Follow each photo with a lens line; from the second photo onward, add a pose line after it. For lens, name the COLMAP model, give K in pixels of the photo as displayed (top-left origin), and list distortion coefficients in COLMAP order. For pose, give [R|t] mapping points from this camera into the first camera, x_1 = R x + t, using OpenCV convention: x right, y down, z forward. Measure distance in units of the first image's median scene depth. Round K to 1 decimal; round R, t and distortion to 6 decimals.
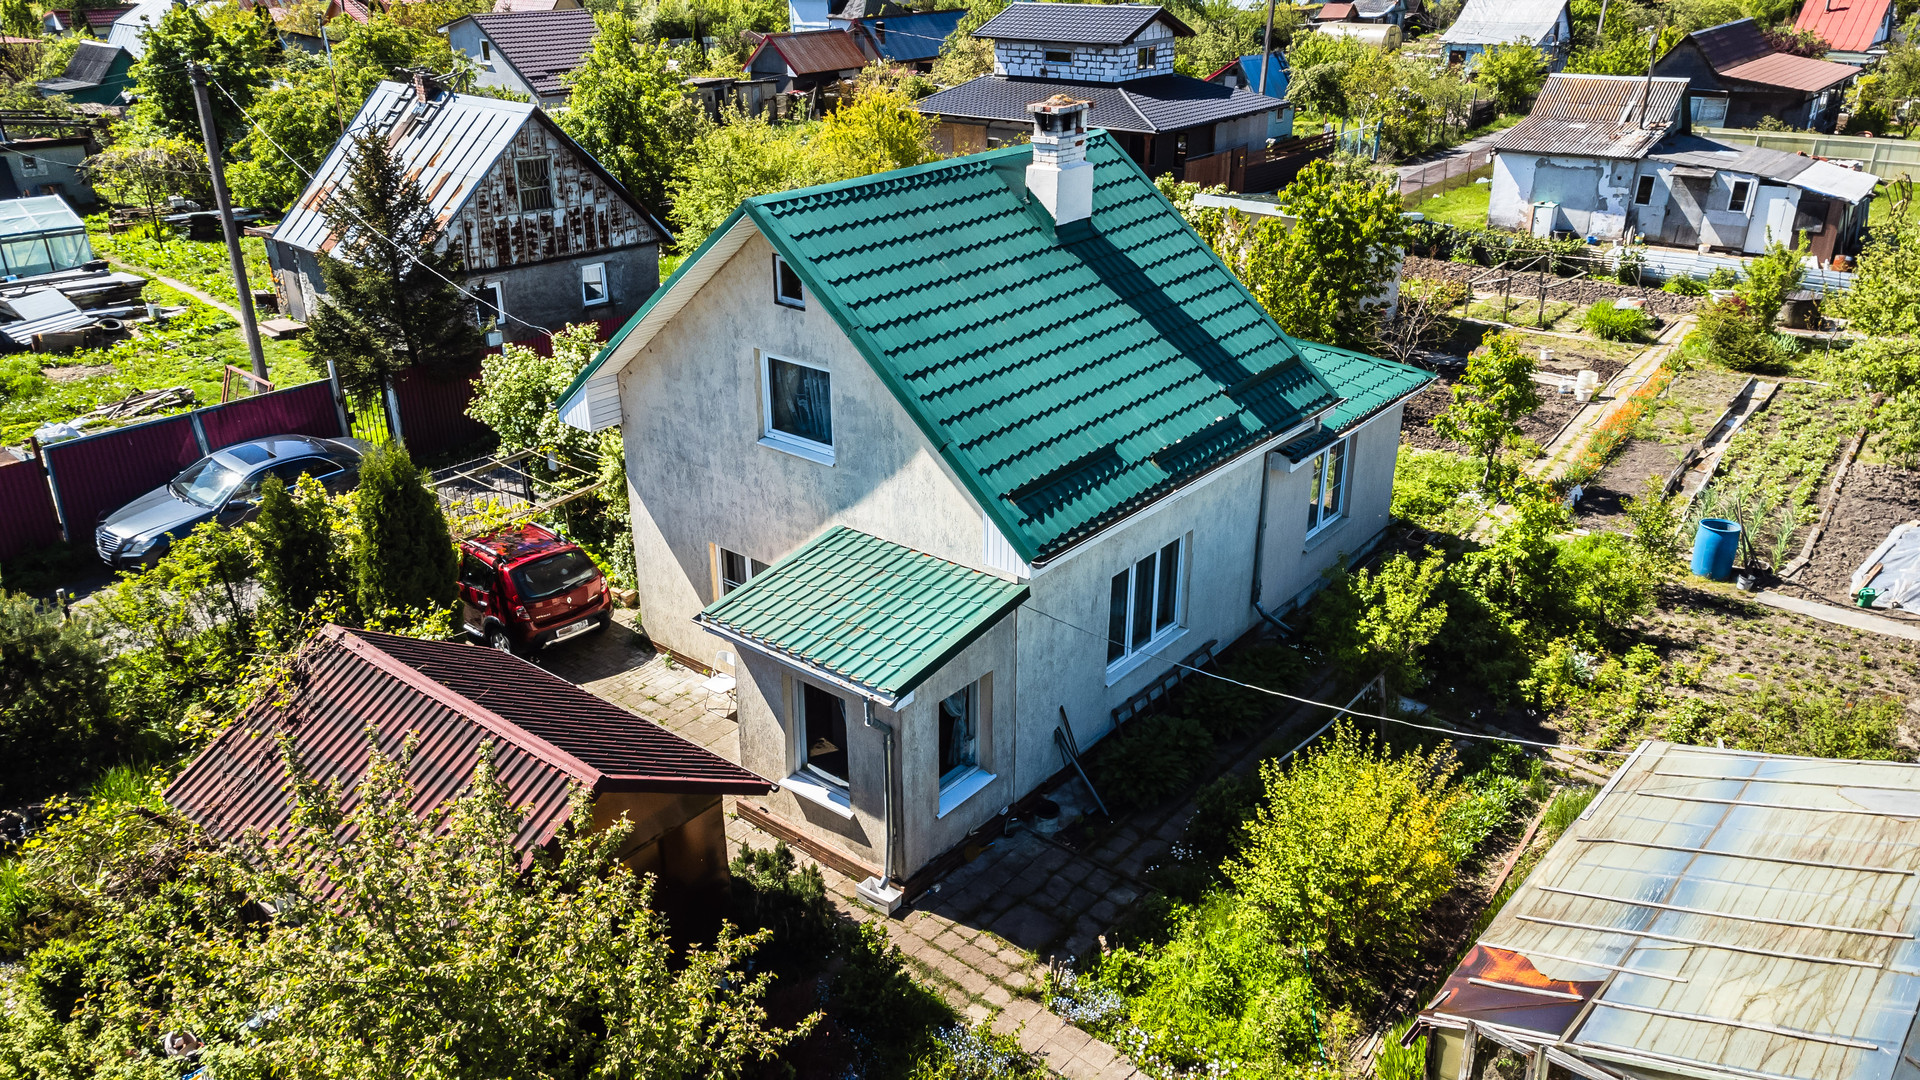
lens RADIAL K [[1422.0, 0, 954.5], [0, 1422.0, 546.5], [0, 0, 1]] dist [0.030201, 0.036180]
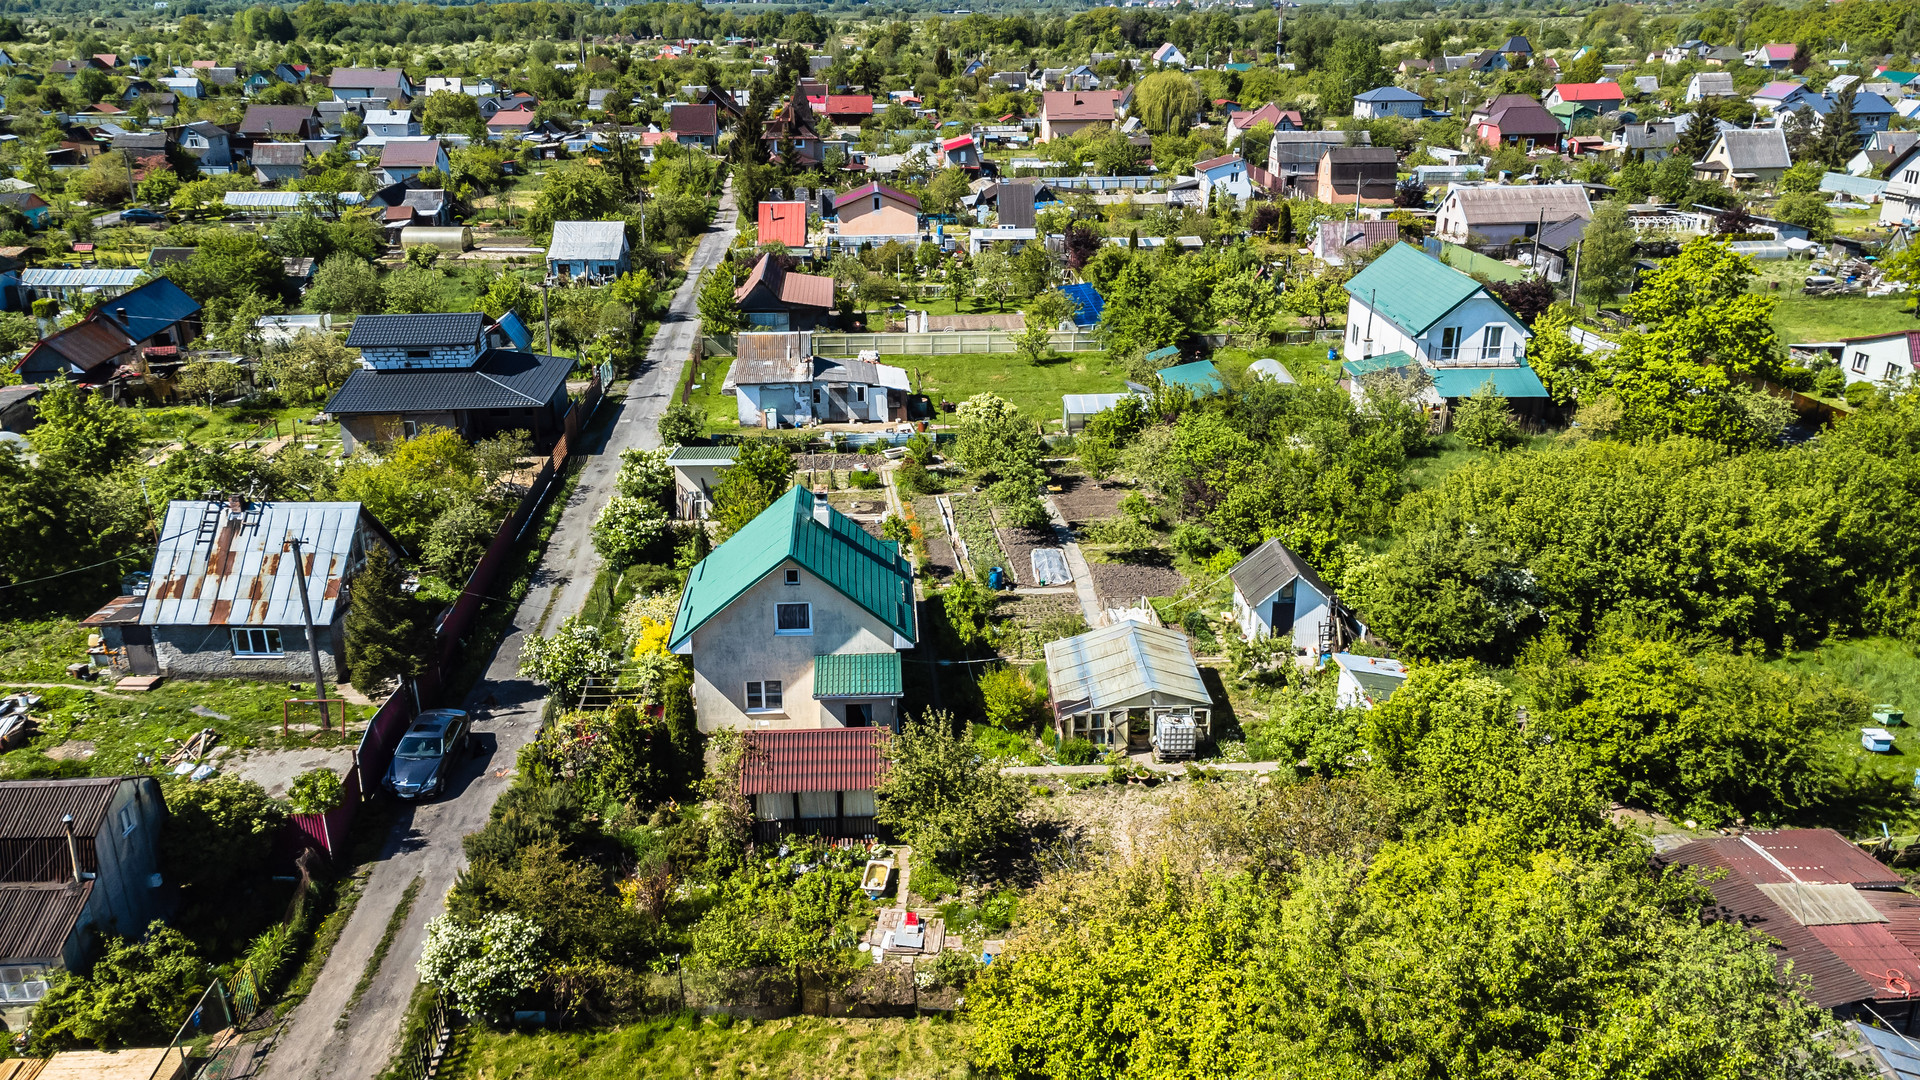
lens RADIAL K [[1422.0, 0, 956.4], [0, 1422.0, 535.7], [0, 0, 1]] dist [0.030201, 0.036180]
pose [[0.735873, -0.240198, 0.633085, -1.131251], [0.273100, 0.960832, 0.047107, -0.210924], [-0.619603, 0.138231, 0.772648, -0.968577]]
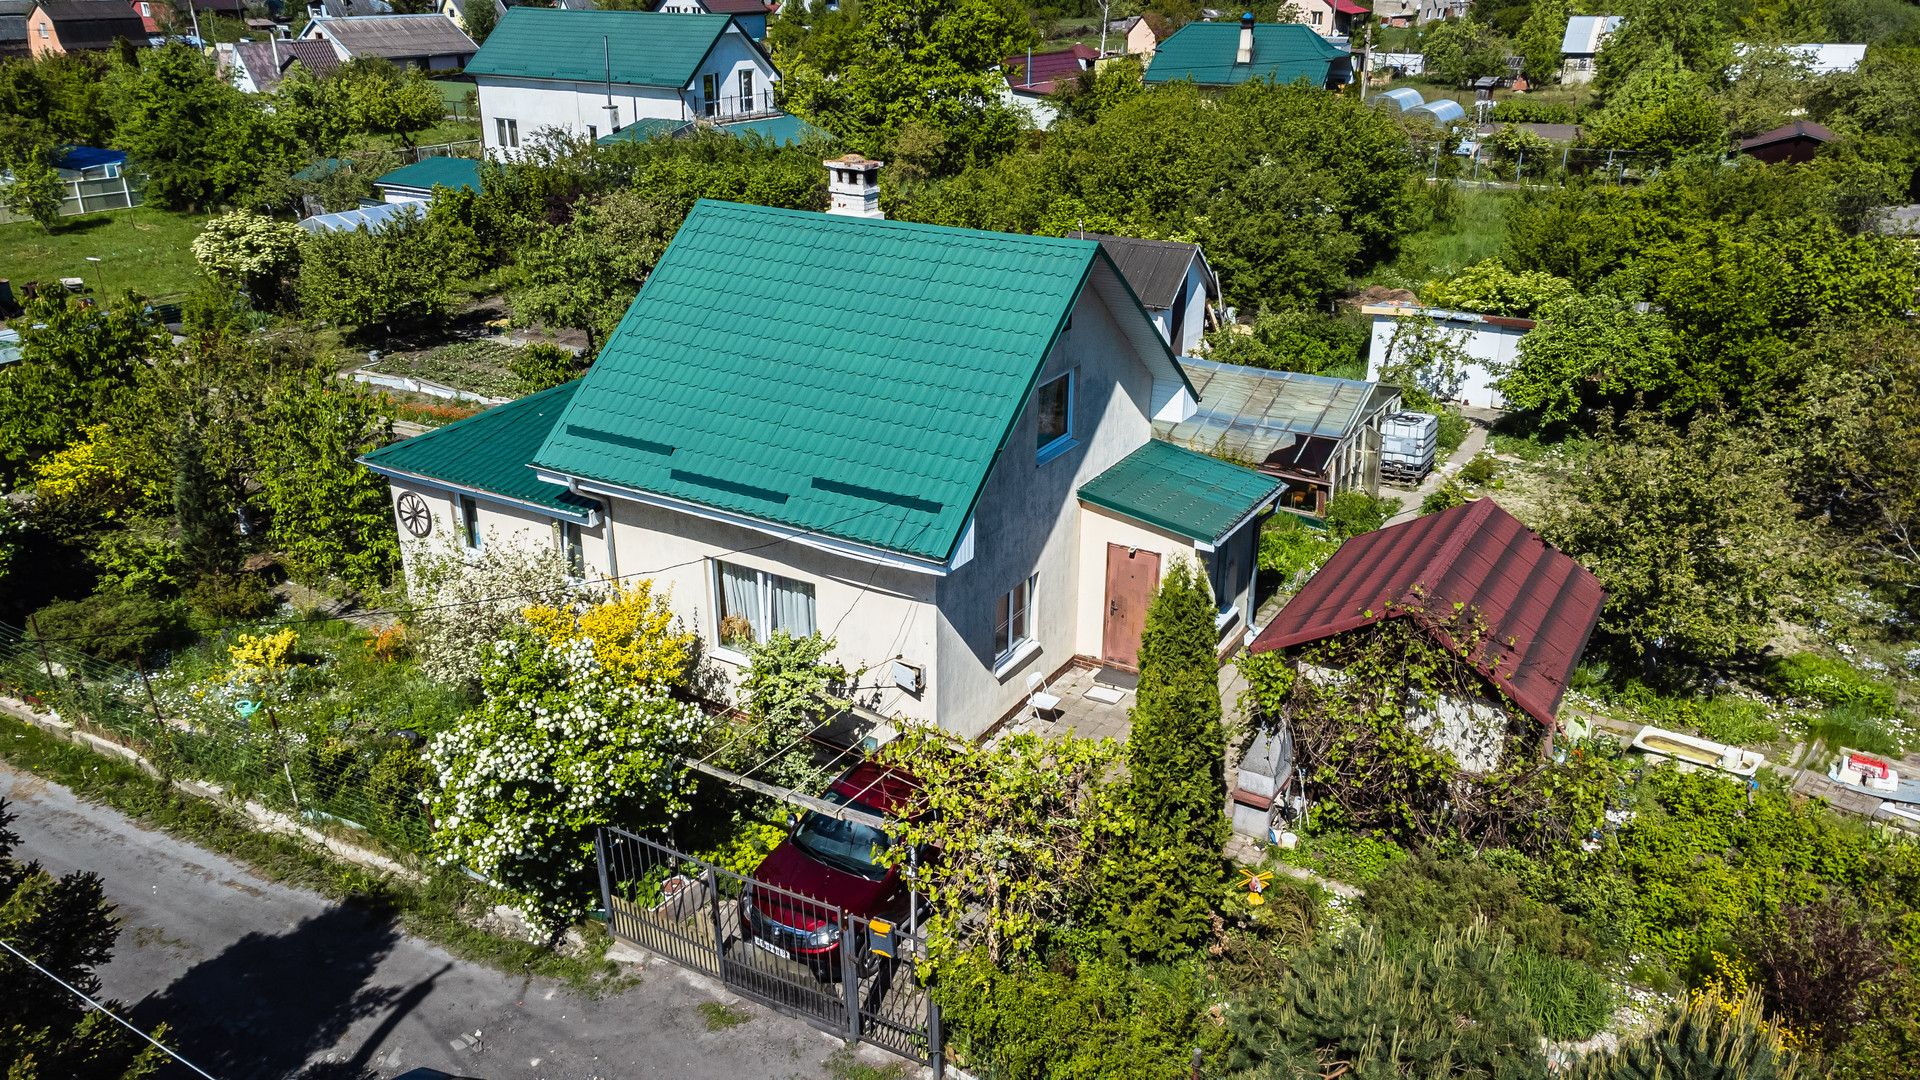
lens RADIAL K [[1422.0, 0, 954.8], [0, 1422.0, 541.3], [0, 0, 1]] dist [0.030201, 0.036180]
pose [[-0.145013, -0.371883, 0.916883, -0.882876], [0.399983, 0.825549, 0.398099, -0.370145], [-0.904978, 0.424467, 0.029032, 0.769347]]
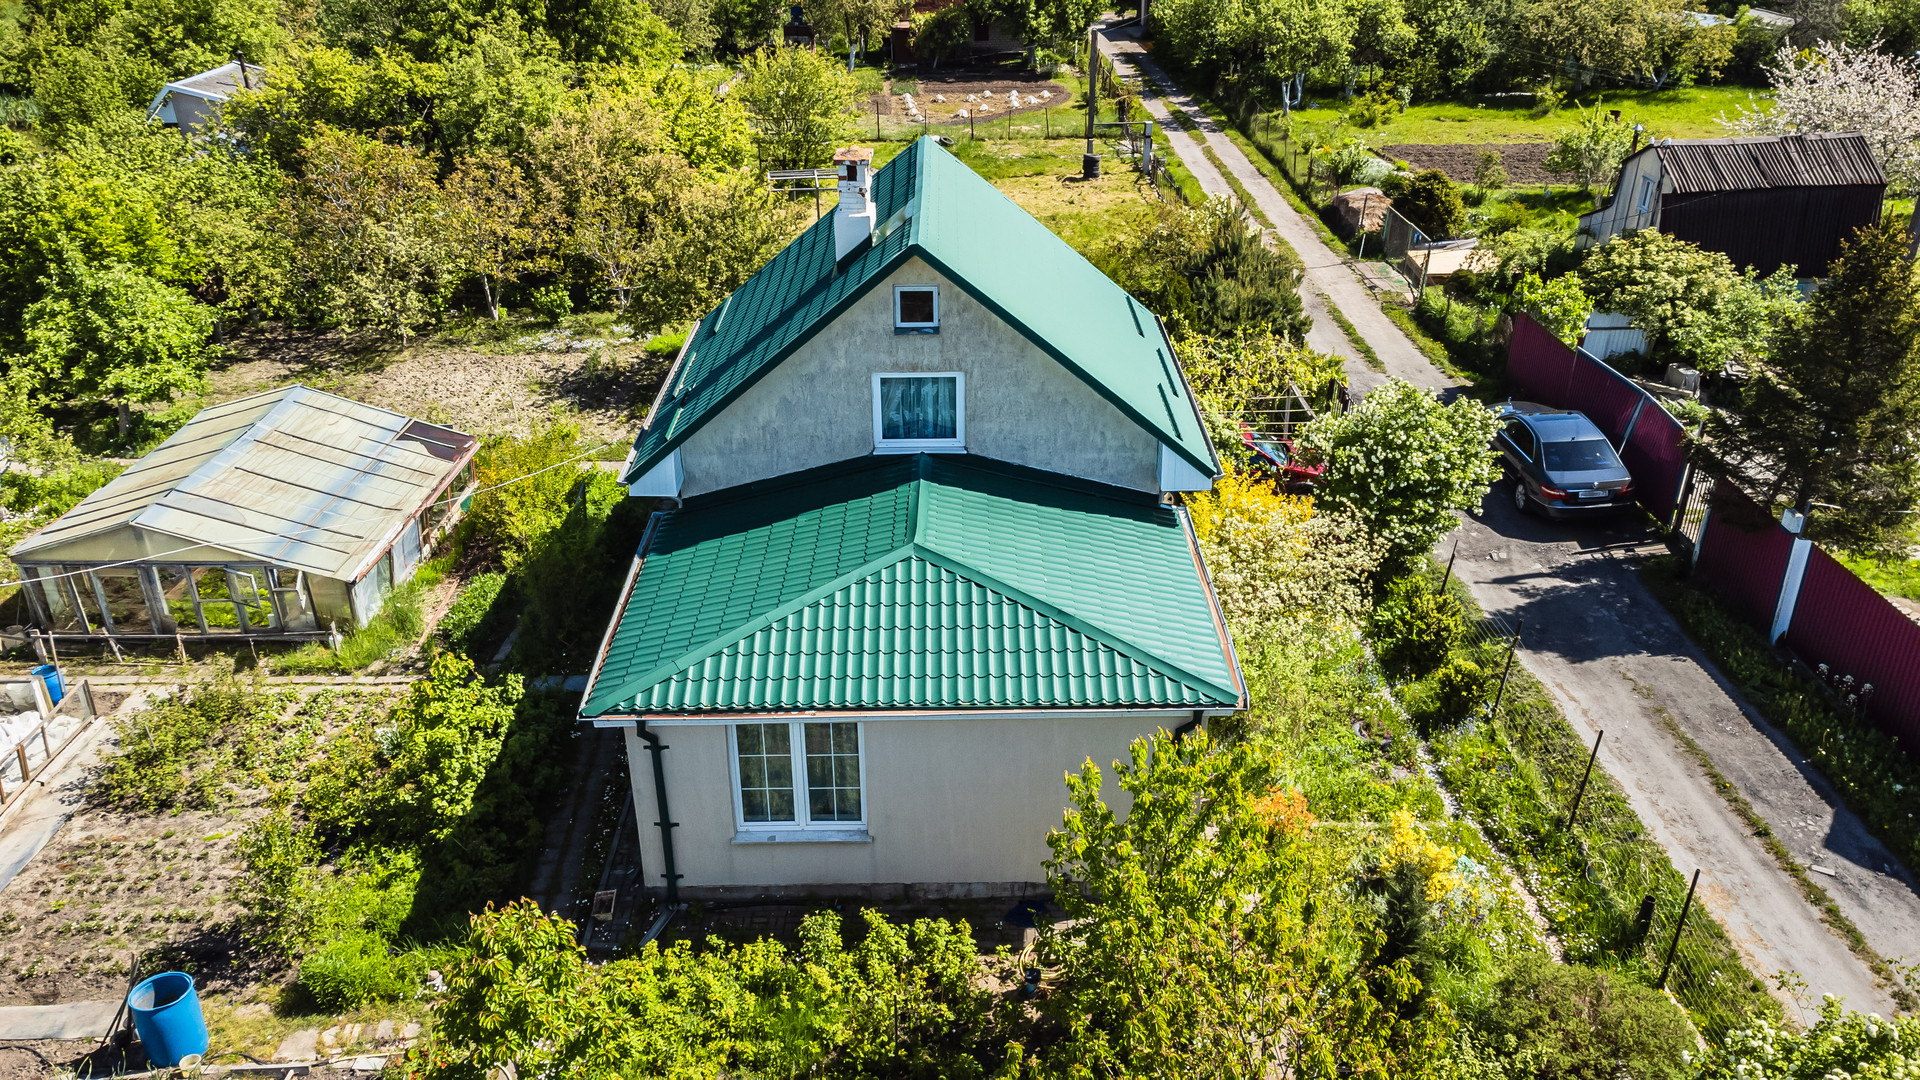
lens RADIAL K [[1422.0, 0, 958.3], [0, 1422.0, 530.3], [0, 0, 1]] dist [0.030201, 0.036180]
pose [[-0.759516, 0.292851, -0.580839, 0.549382], [-0.254565, 0.687897, 0.679702, -0.659979], [0.598609, 0.664106, -0.447919, 1.295110]]
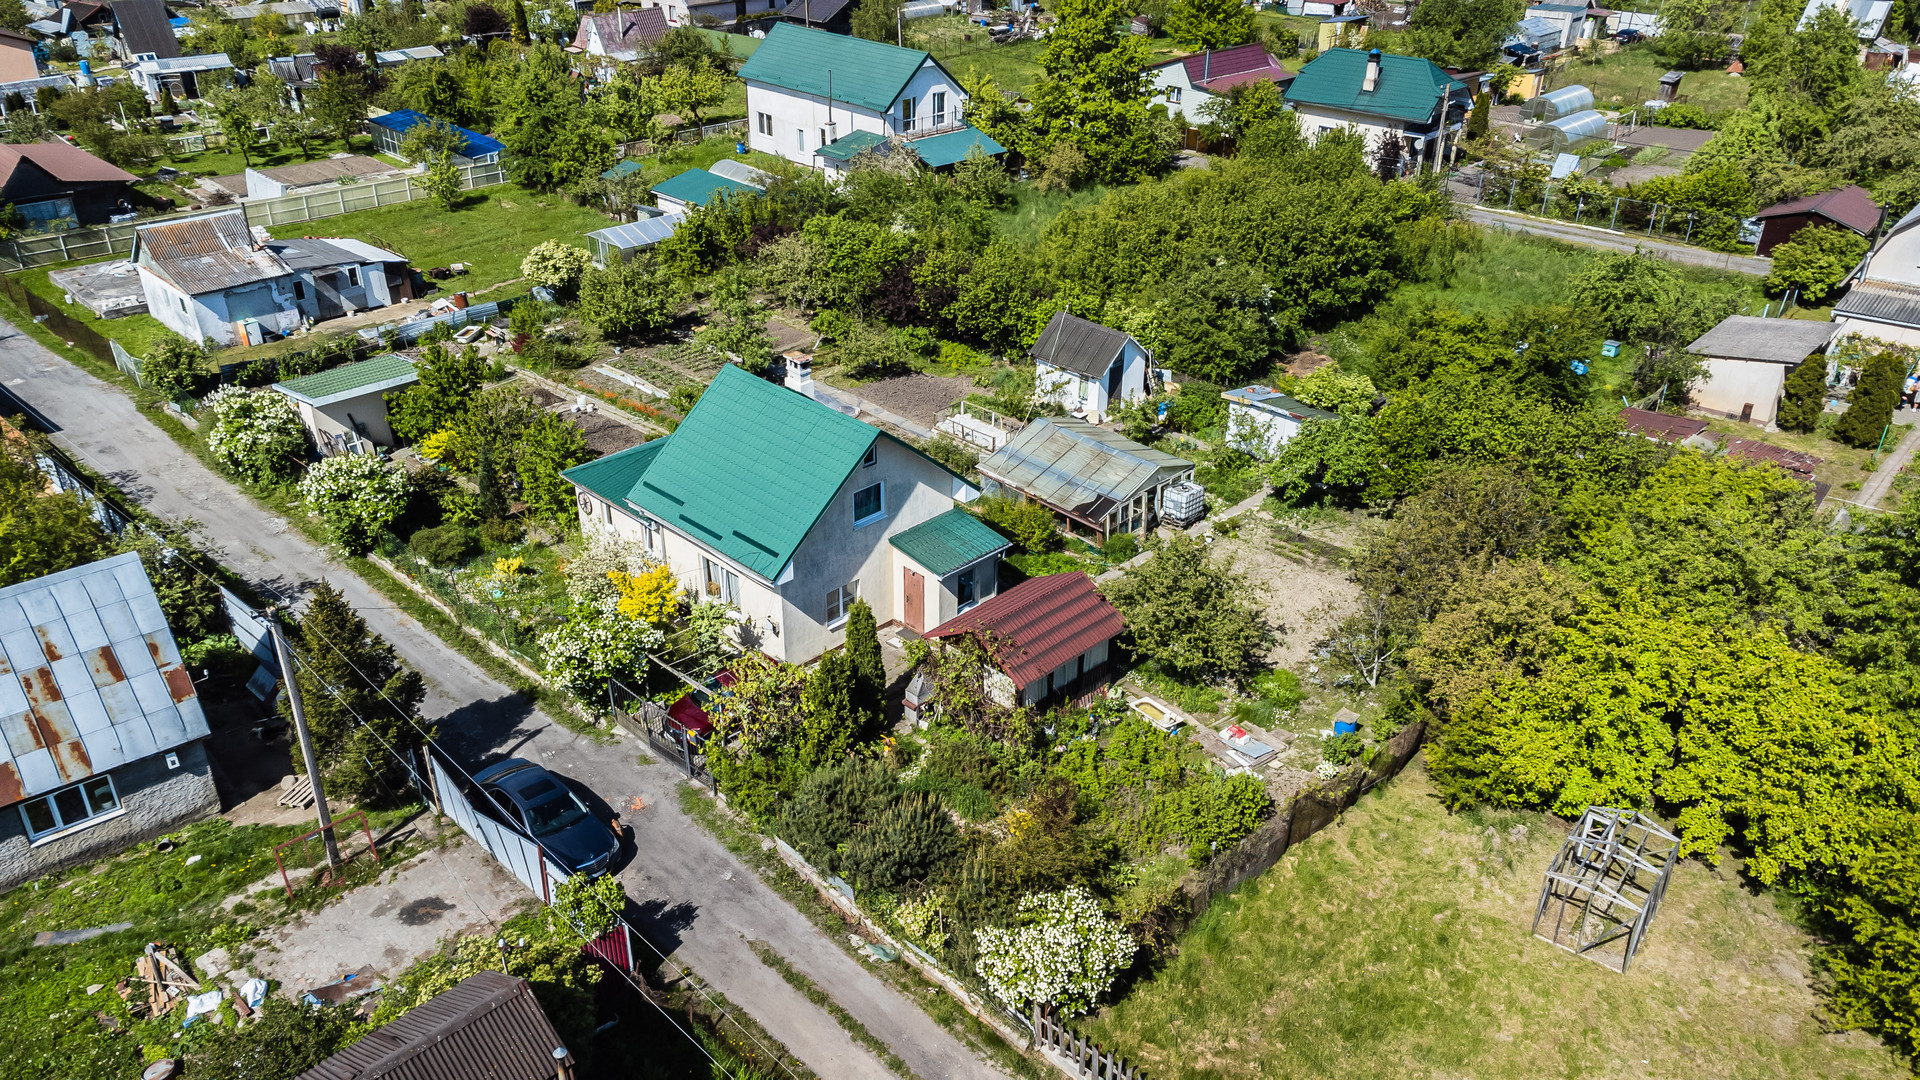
lens RADIAL K [[1422.0, 0, 957.0], [0, 1422.0, 532.6], [0, 0, 1]] dist [0.030201, 0.036180]
pose [[0.097340, -0.466730, 0.879027, -1.586302], [0.395475, 0.828637, 0.396181, -0.674589], [-0.913304, 0.309069, 0.265240, 0.167516]]
